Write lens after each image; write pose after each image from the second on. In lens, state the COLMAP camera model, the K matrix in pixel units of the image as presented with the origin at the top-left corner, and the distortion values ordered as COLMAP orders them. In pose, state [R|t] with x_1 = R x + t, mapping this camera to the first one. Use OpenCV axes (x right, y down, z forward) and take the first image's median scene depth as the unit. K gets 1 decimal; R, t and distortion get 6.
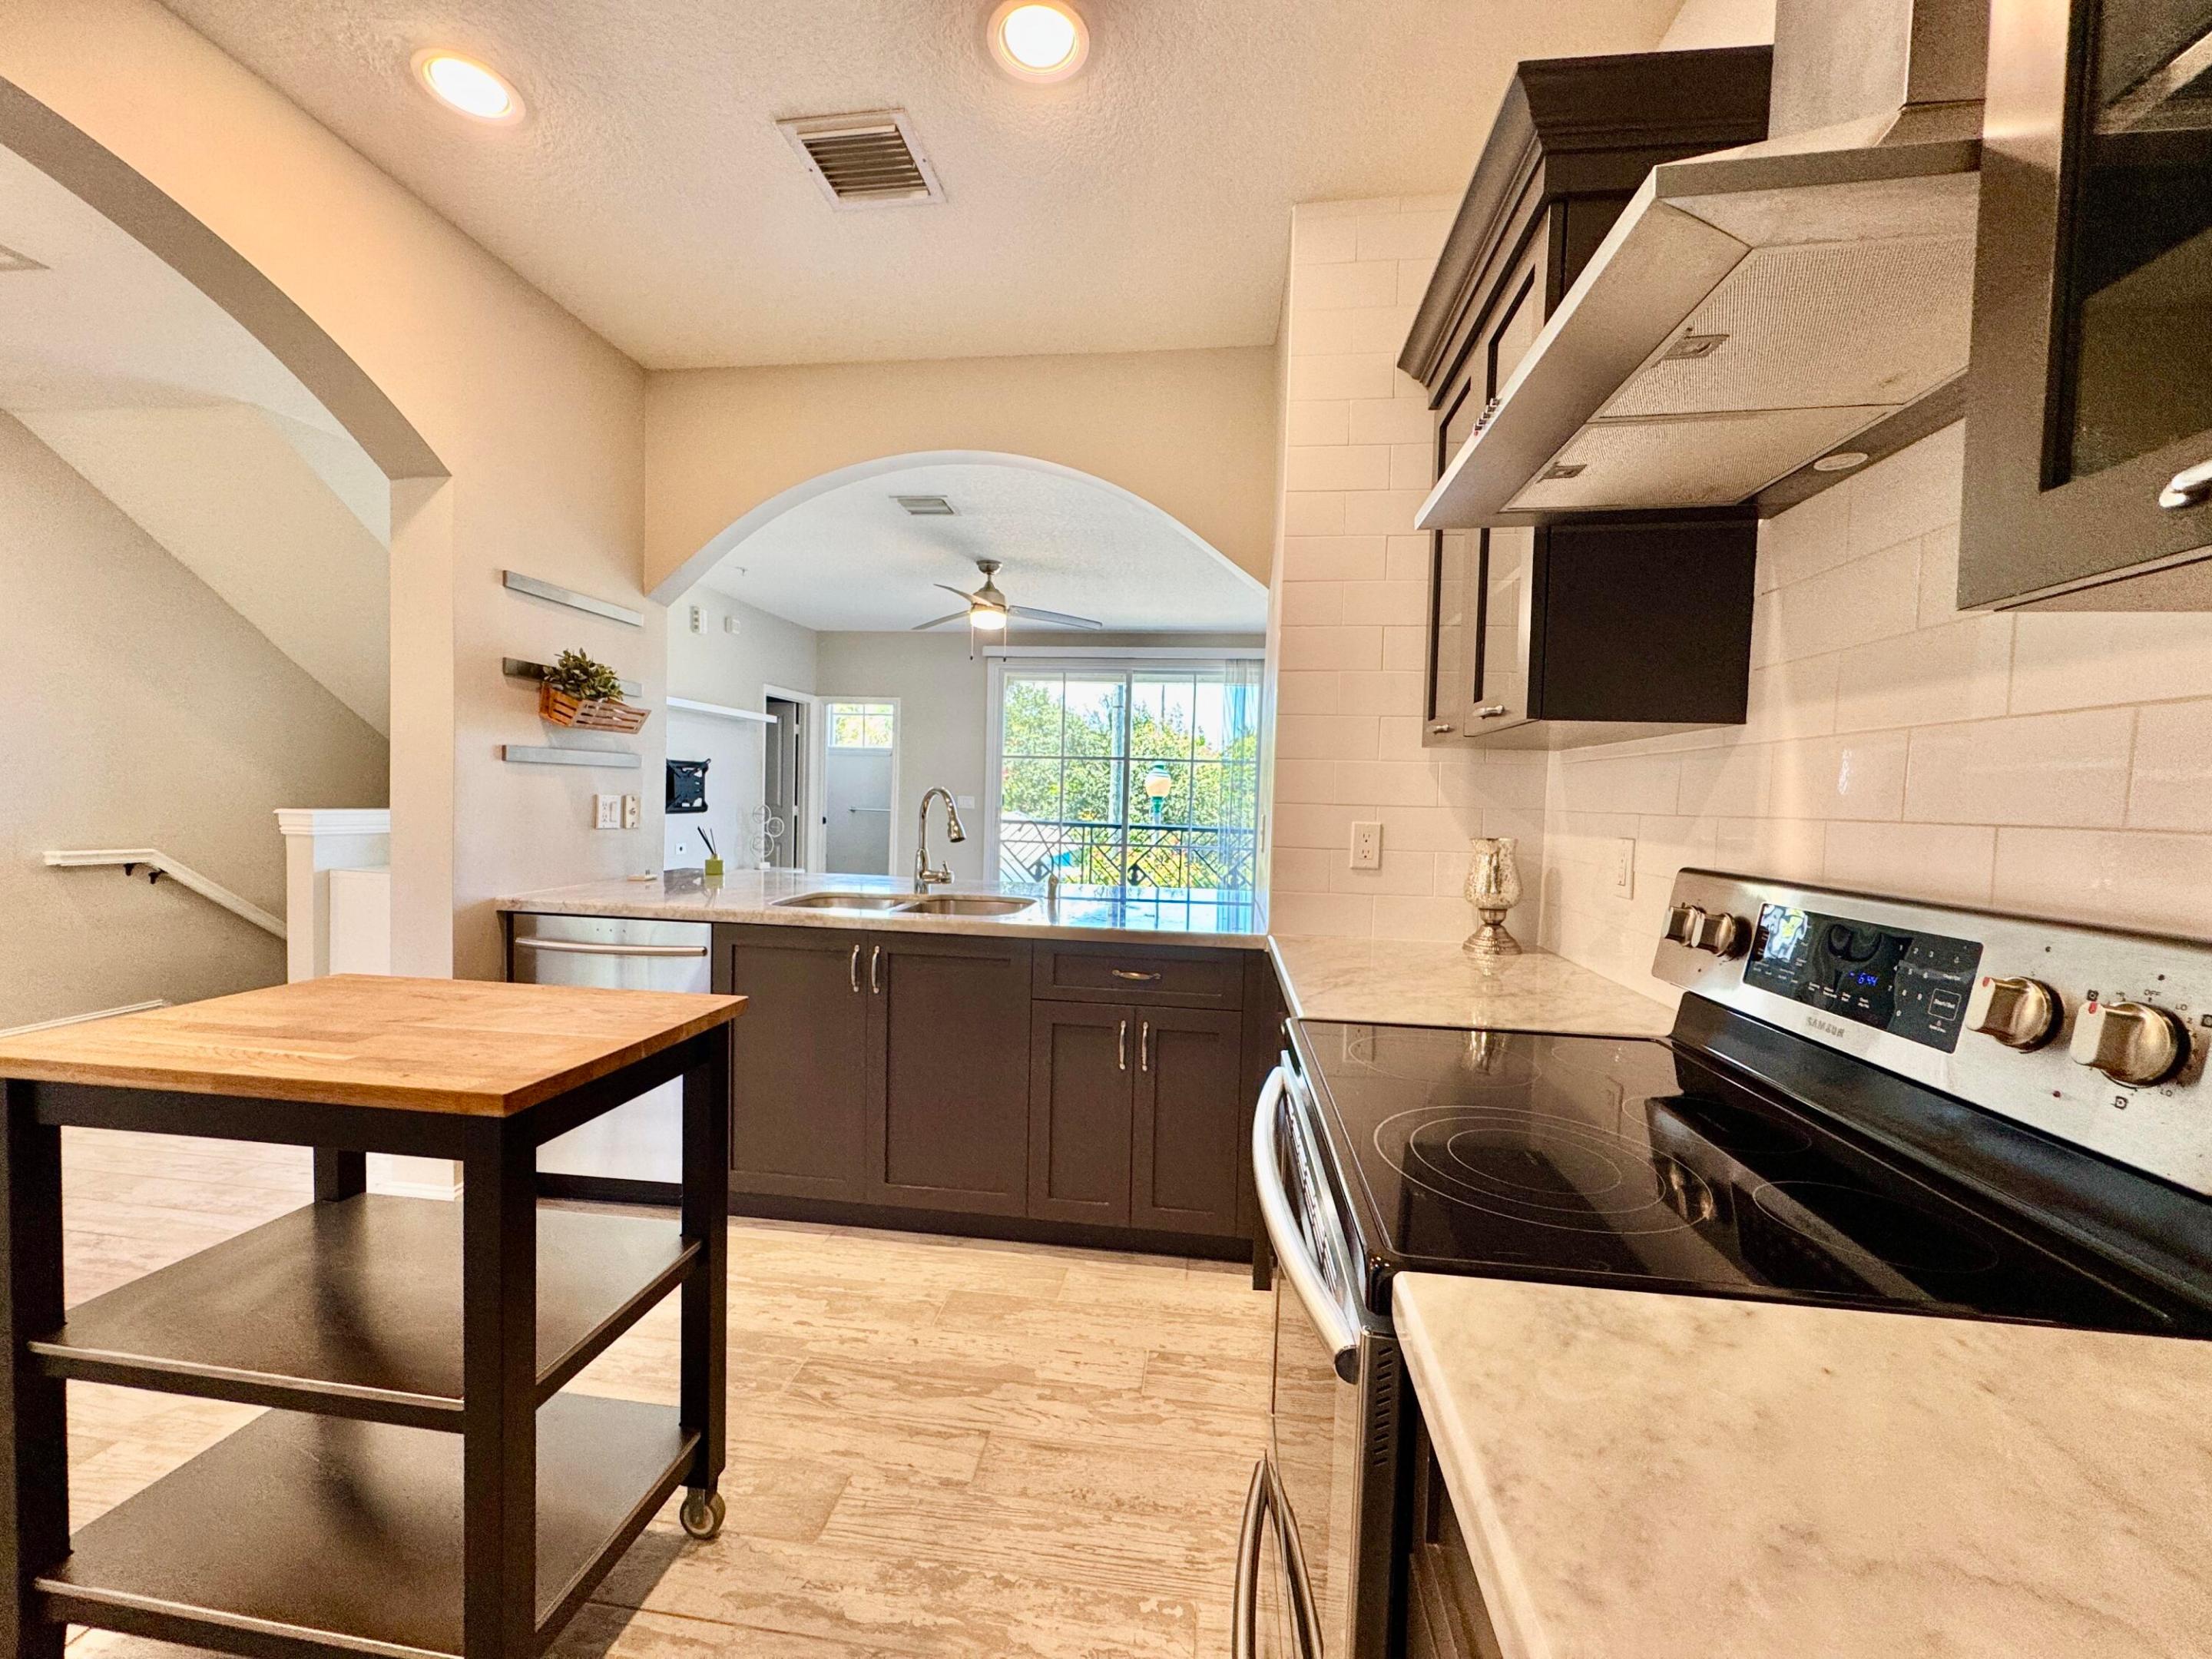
lens RADIAL K [[881.9, 0, 1102.8], [0, 881.9, 831.3], [0, 0, 1]] dist [-0.002275, 0.000740]
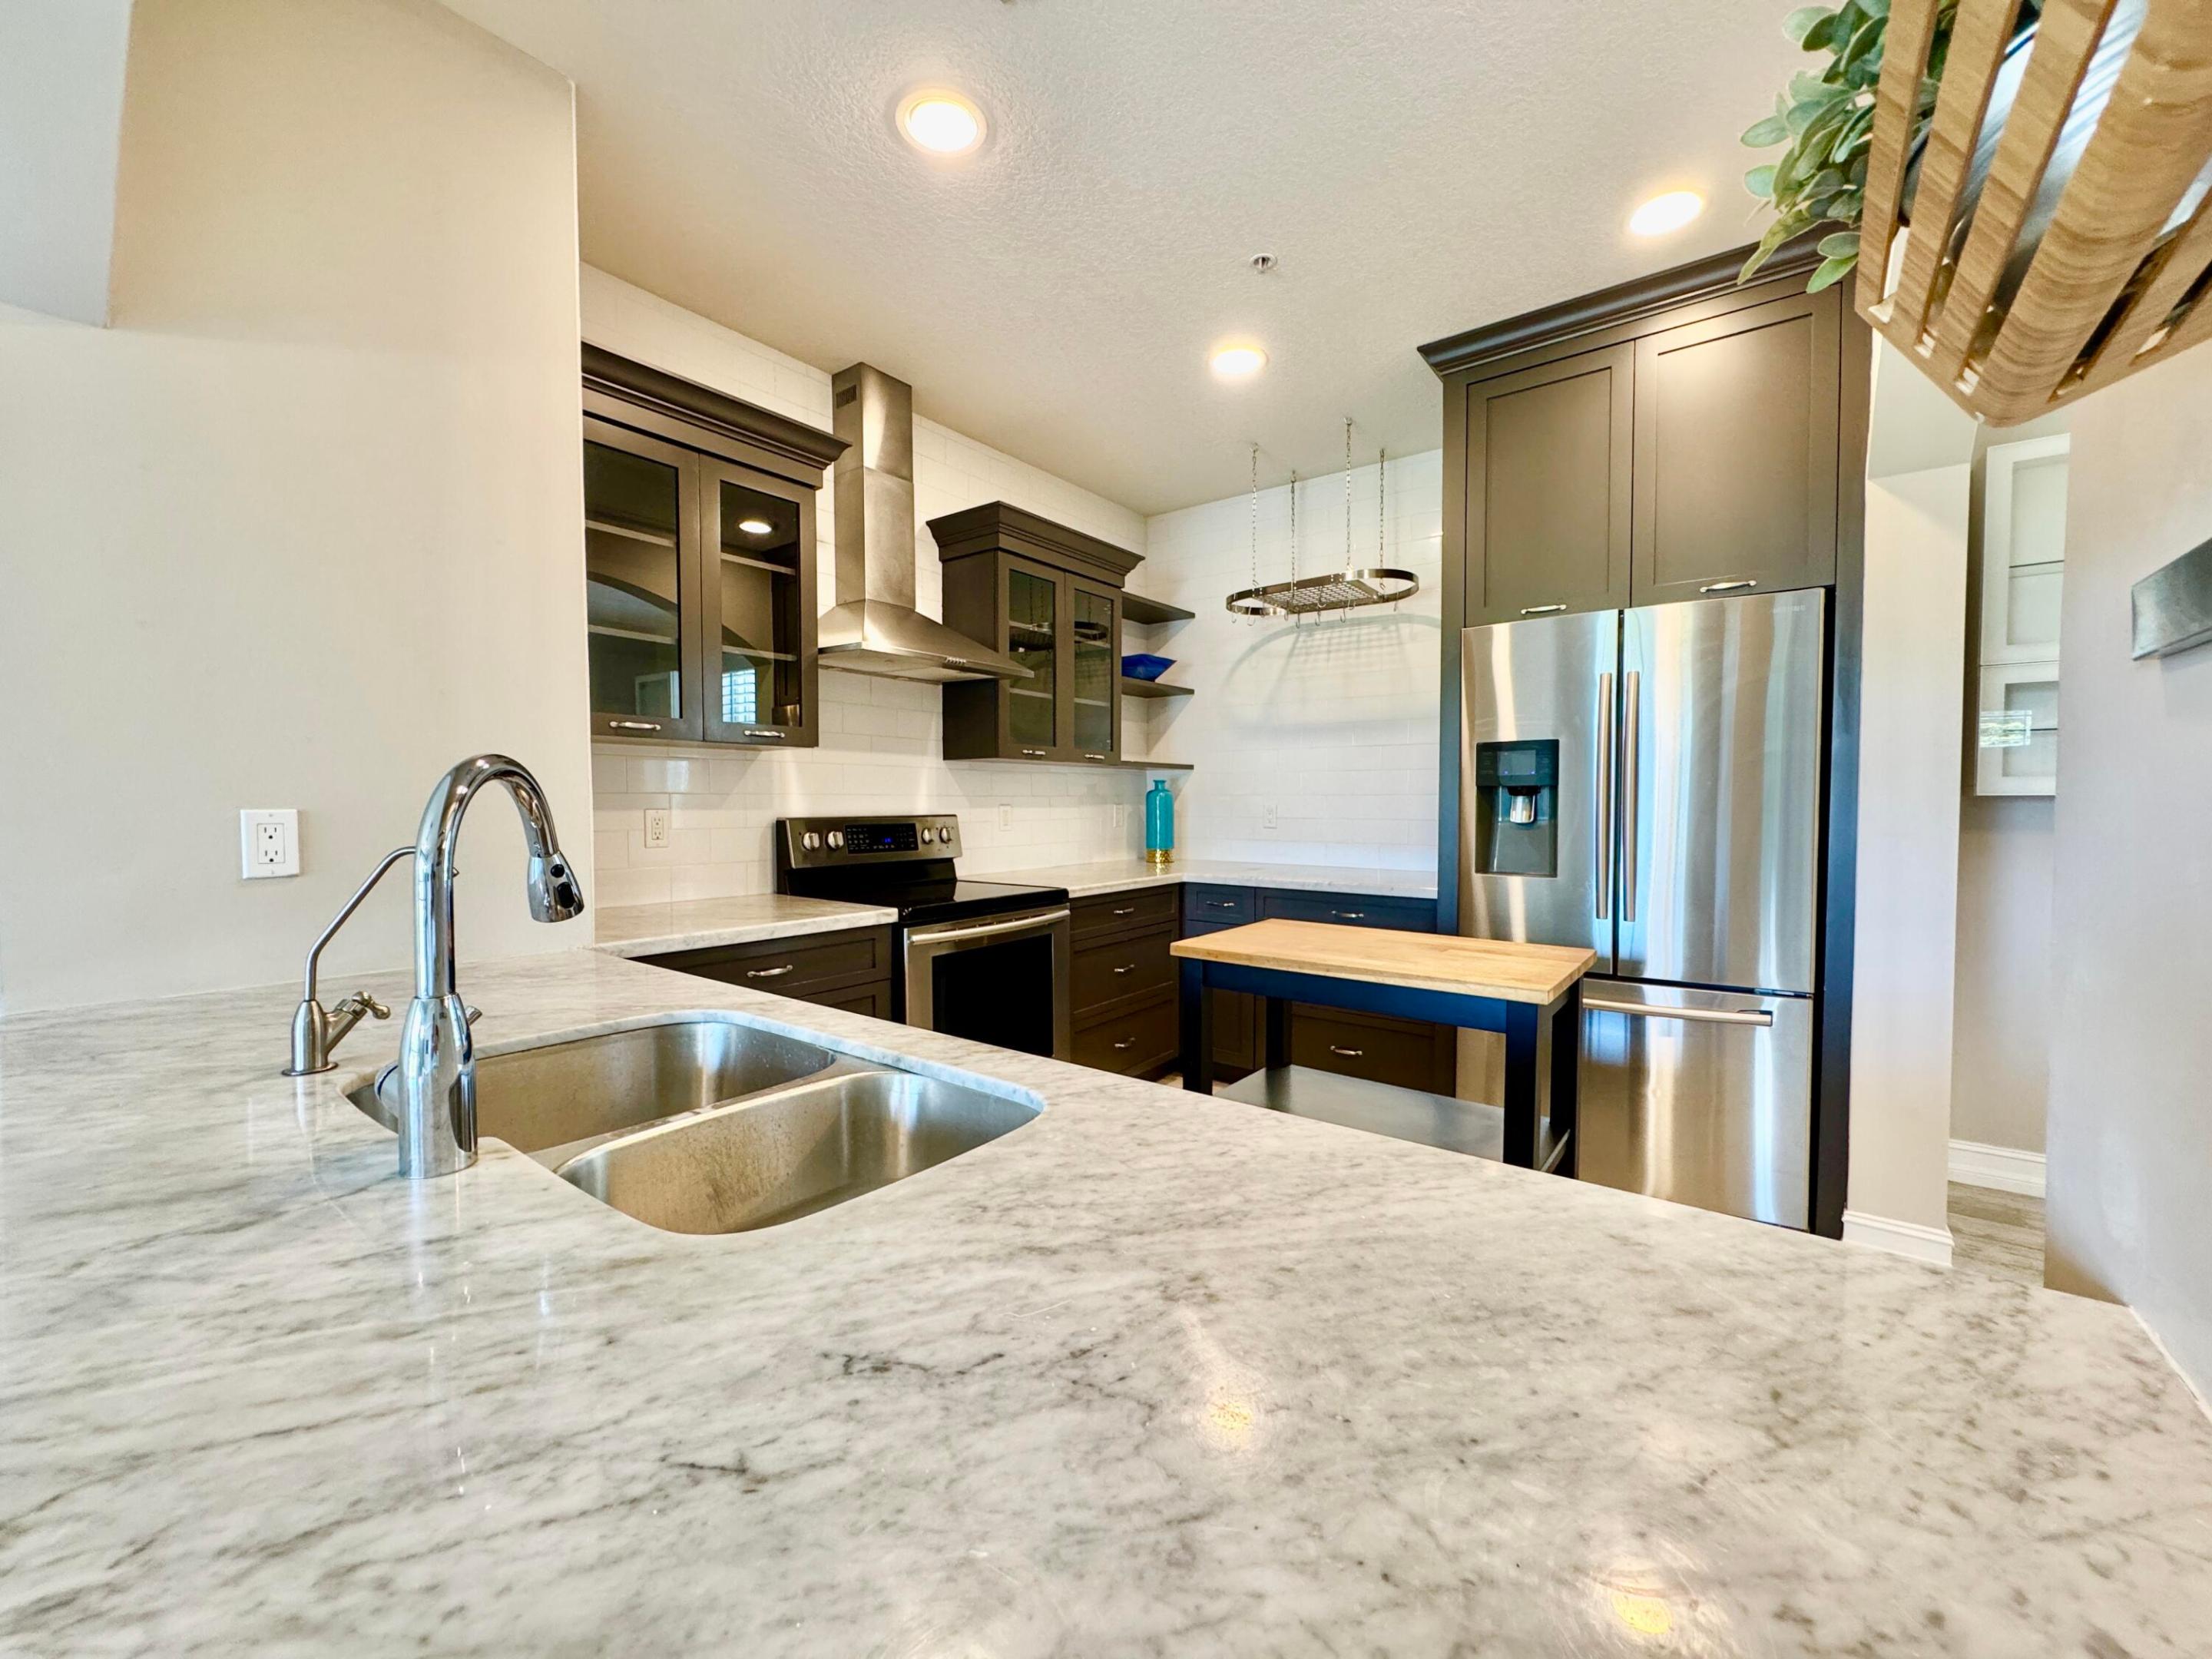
lens RADIAL K [[890.7, 0, 1106.0], [0, 890.7, 829.5], [0, 0, 1]] dist [-0.001726, 0.000431]
pose [[-0.869085, -0.042865, 0.492801, -0.322448], [-0.004487, 0.996881, 0.078797, -0.030965], [-0.494642, 0.066270, -0.866567, 0.731632]]
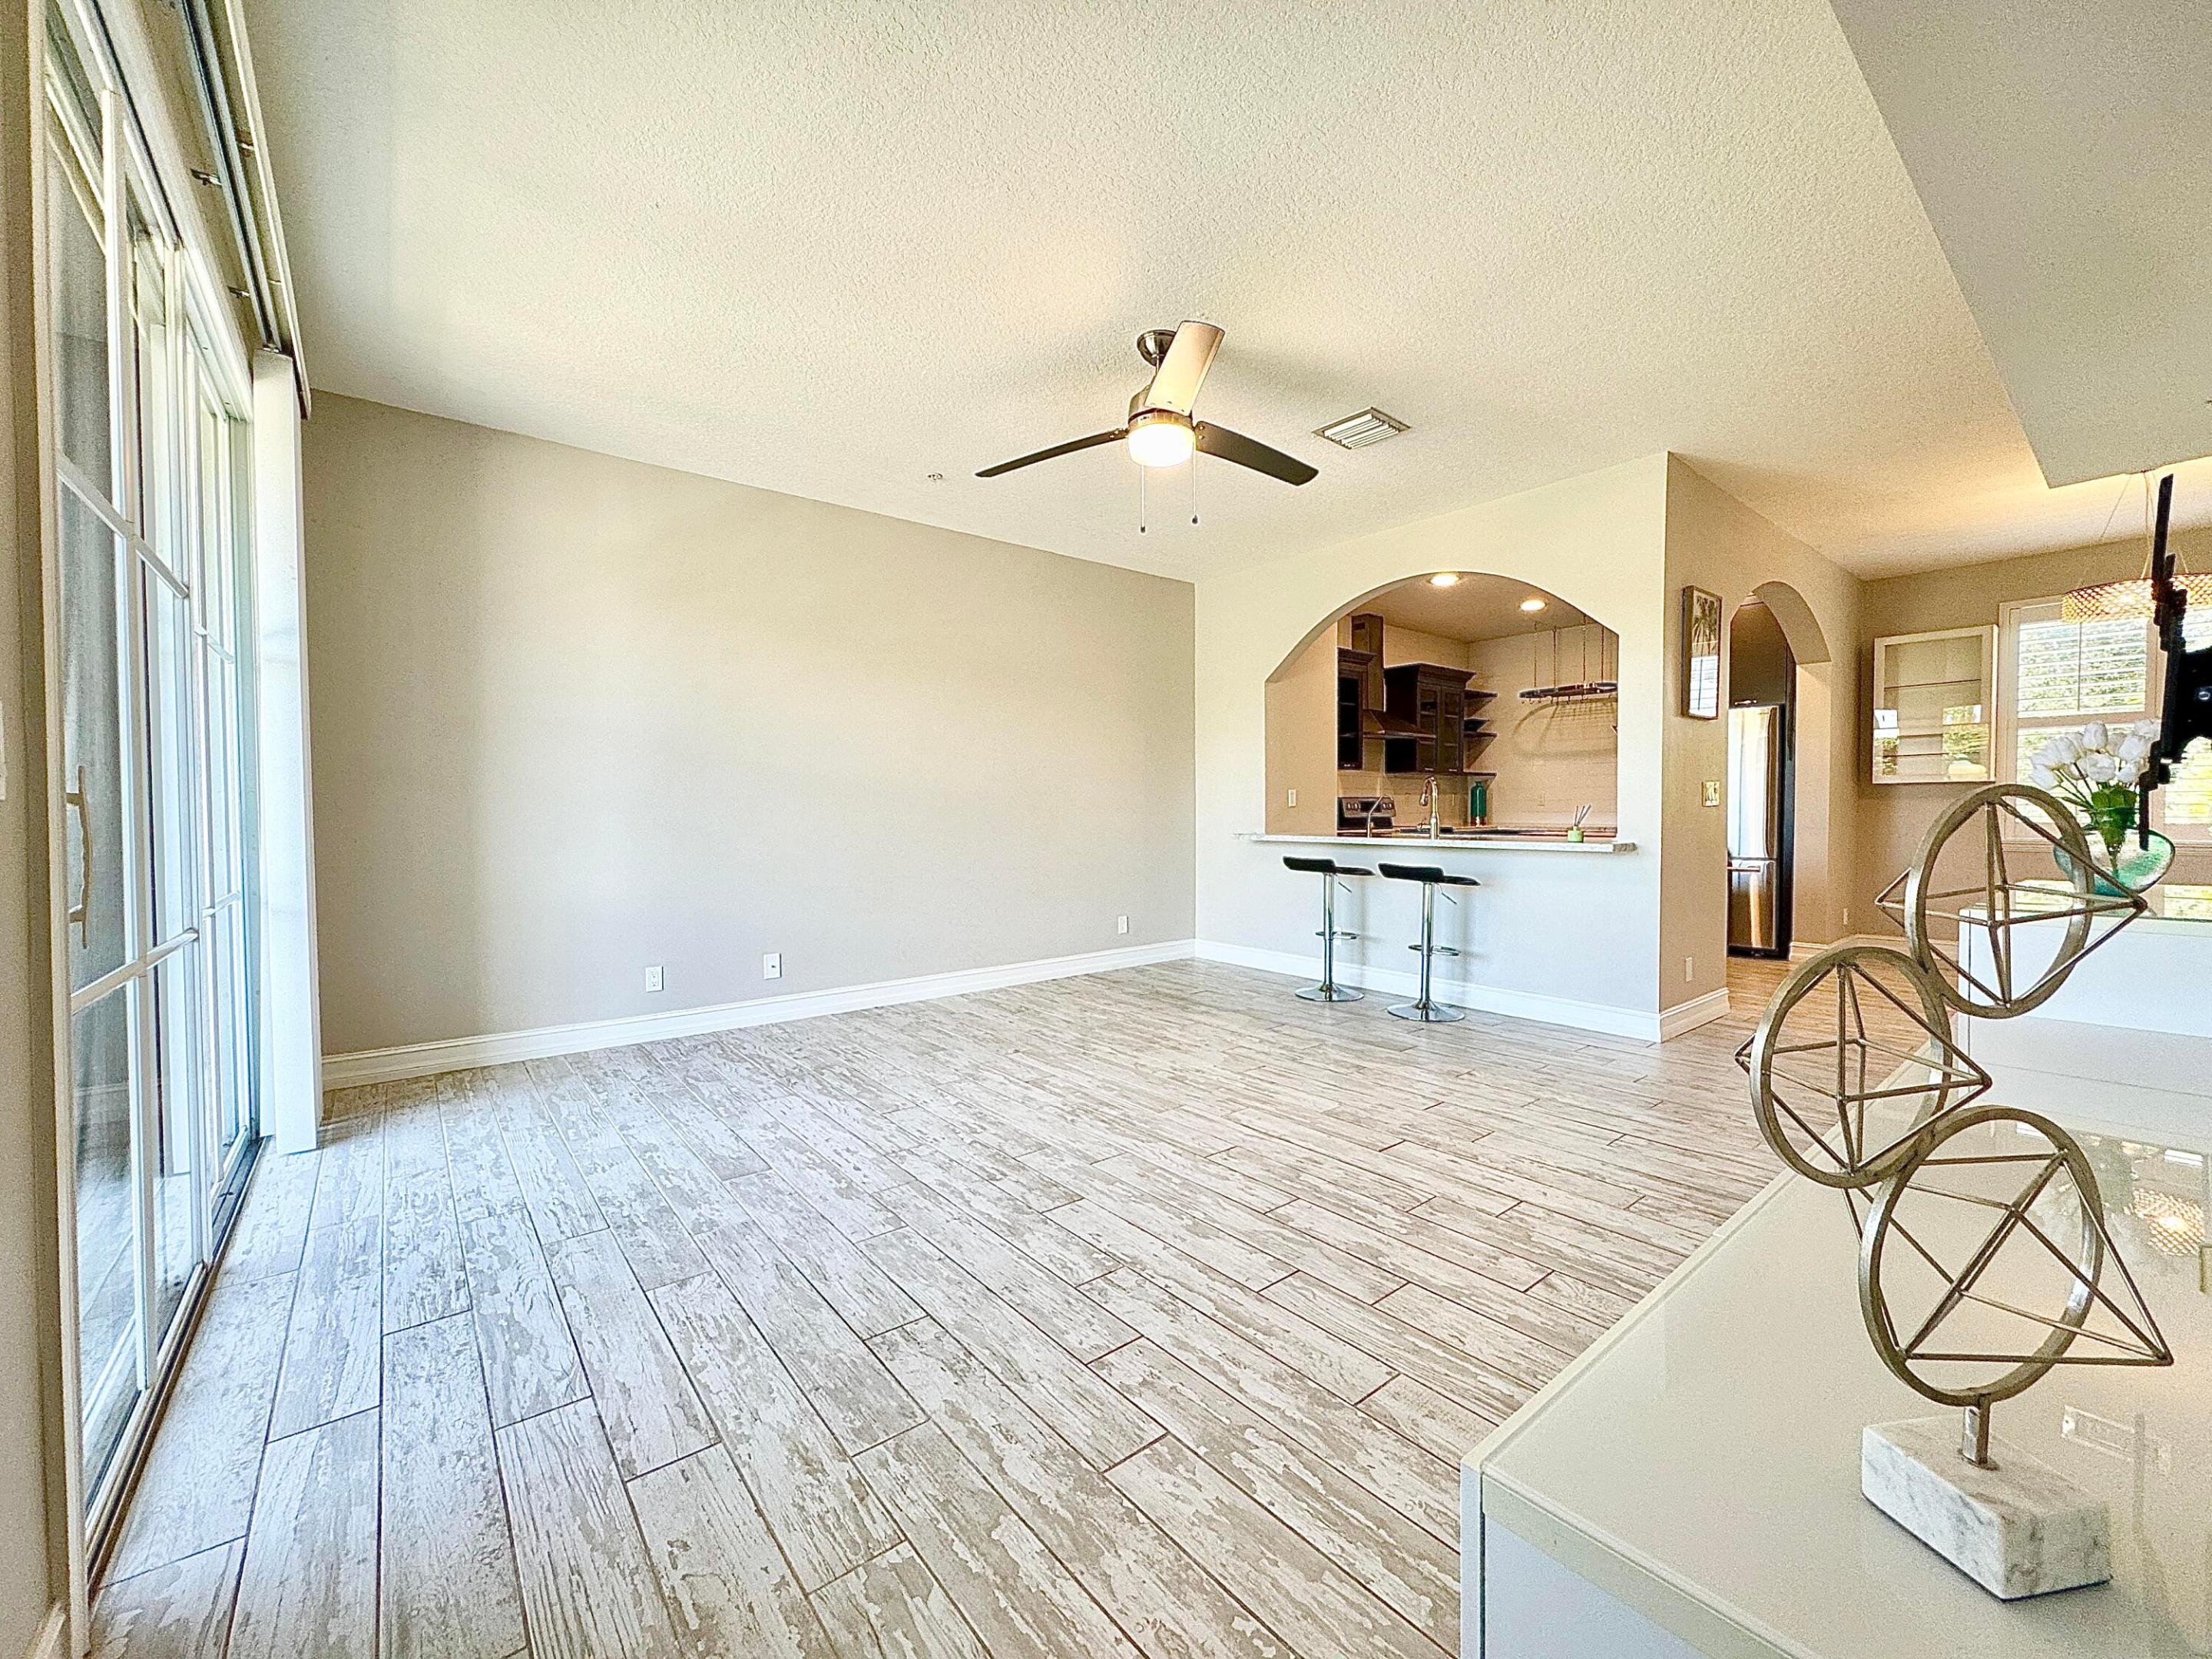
lens RADIAL K [[881.9, 0, 1102.8], [0, 881.9, 831.3], [0, 0, 1]] dist [-0.002275, 0.000740]
pose [[-0.726882, -0.044223, 0.685337, -0.601579], [0.010350, 0.997106, 0.075318, -0.052253], [-0.686685, 0.061841, -0.724320, 1.767659]]
